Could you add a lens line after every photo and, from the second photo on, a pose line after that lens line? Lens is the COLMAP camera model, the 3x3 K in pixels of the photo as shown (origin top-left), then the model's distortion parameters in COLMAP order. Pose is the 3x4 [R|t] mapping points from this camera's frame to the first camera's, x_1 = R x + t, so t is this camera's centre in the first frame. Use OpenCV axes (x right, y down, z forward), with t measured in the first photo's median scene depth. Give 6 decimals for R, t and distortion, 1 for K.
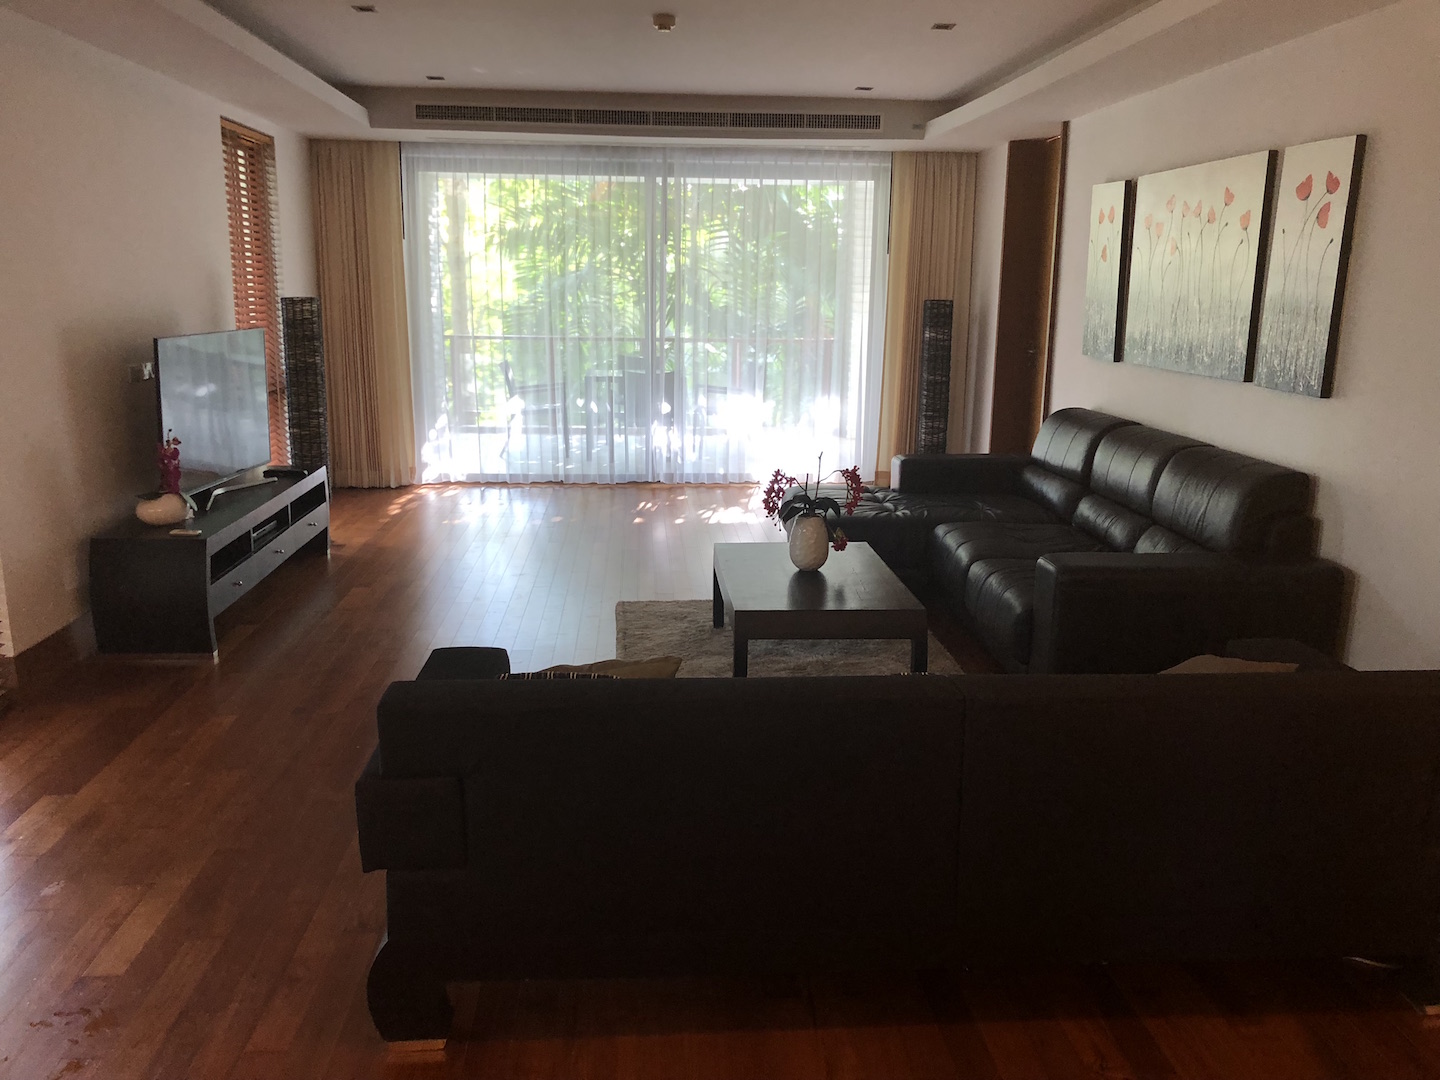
lens RADIAL K [[1186.1, 0, 720.4], [0, 1186.1, 508.5], [0, 0, 1]] dist [0.064863, -0.217534]
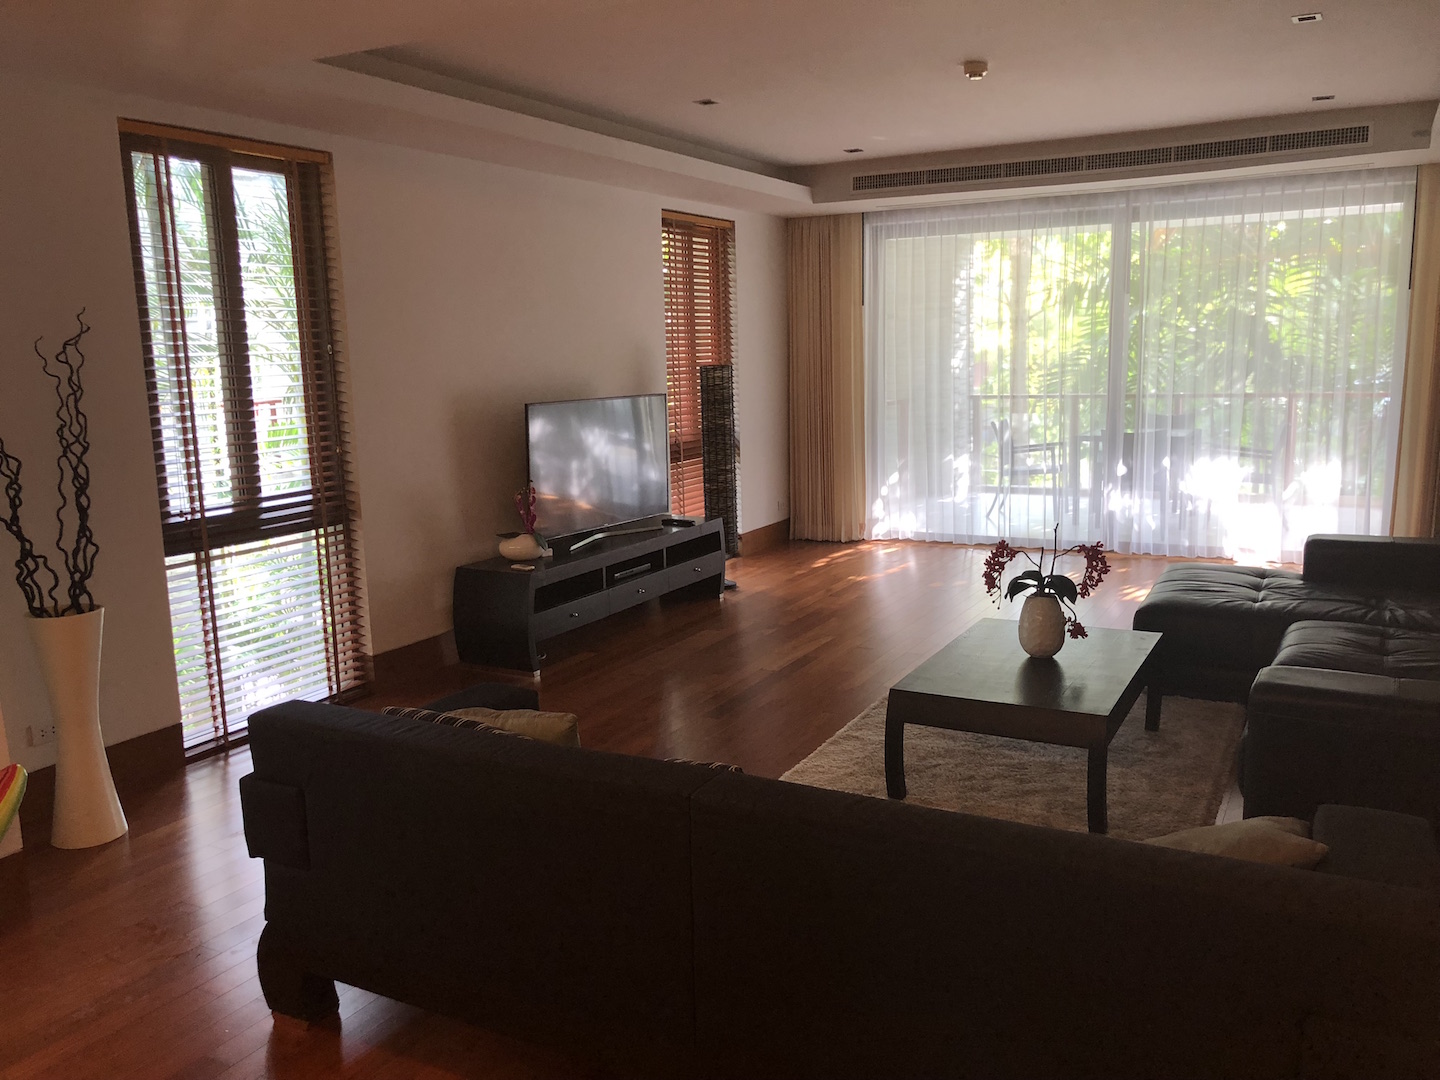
lens RADIAL K [[1176.4, 0, 720.0], [0, 1176.4, 540.0], [0, 0, 1]] dist [0.006538, 0.004237]
pose [[0.839313, 0.052945, -0.541064, 0.199239], [-0.064050, 0.997945, -0.001704, -0.010448], [0.539862, 0.036085, 0.840980, 0.069006]]
